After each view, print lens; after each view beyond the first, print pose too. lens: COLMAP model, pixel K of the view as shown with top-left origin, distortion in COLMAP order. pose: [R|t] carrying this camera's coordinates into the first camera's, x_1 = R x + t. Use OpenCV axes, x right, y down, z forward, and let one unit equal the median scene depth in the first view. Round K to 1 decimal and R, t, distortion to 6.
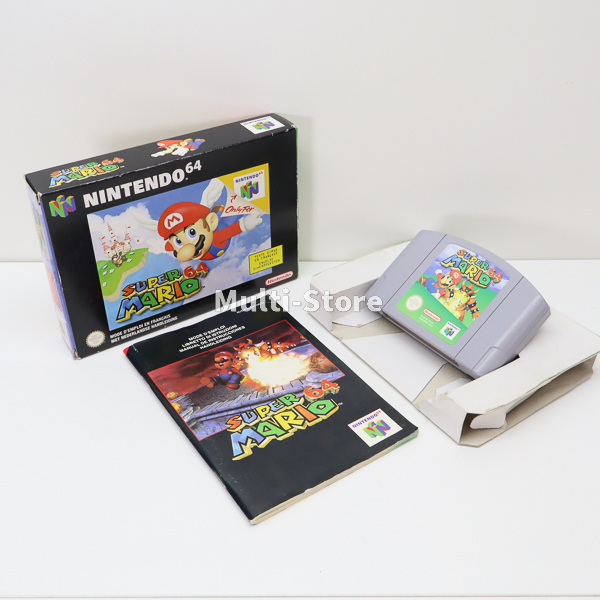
lens RADIAL K [[764.3, 0, 300.0], [0, 764.3, 300.0], [0, 0, 1]] dist [-0.003311, -0.004260]
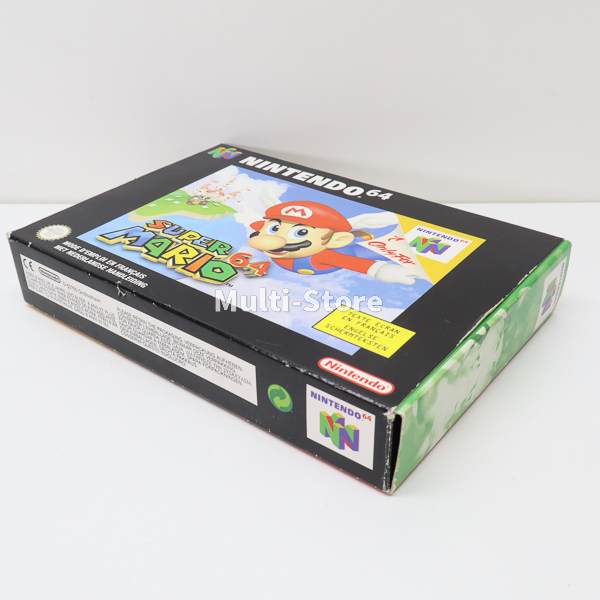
lens RADIAL K [[764.3, 0, 300.0], [0, 764.3, 300.0], [0, 0, 1]] dist [-0.003311, -0.004260]
pose [[0.655057, -0.192993, -0.730516, 0.272324], [-0.755577, -0.169966, -0.632626, 0.271661], [-0.002070, 0.966367, -0.257159, 1.211686]]
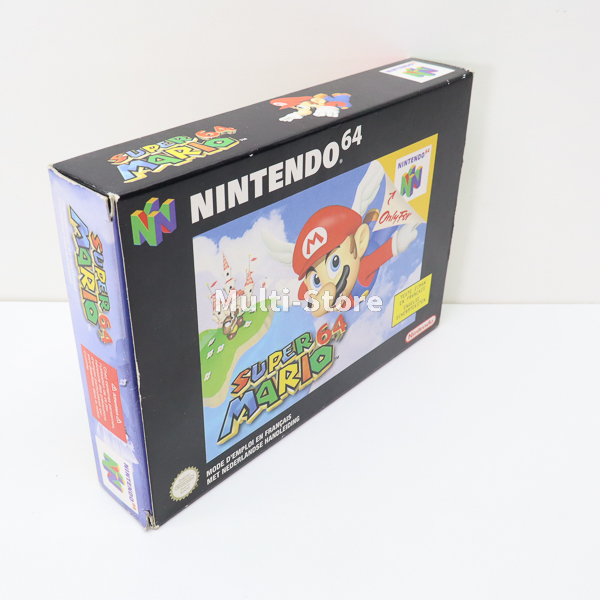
lens RADIAL K [[764.3, 0, 300.0], [0, 764.3, 300.0], [0, 0, 1]] dist [-0.003311, -0.004260]
pose [[0.966720, -0.112267, 0.229887, -0.300415], [0.128037, 0.990253, -0.054825, -0.034361], [-0.221491, 0.082435, 0.971672, 0.473104]]
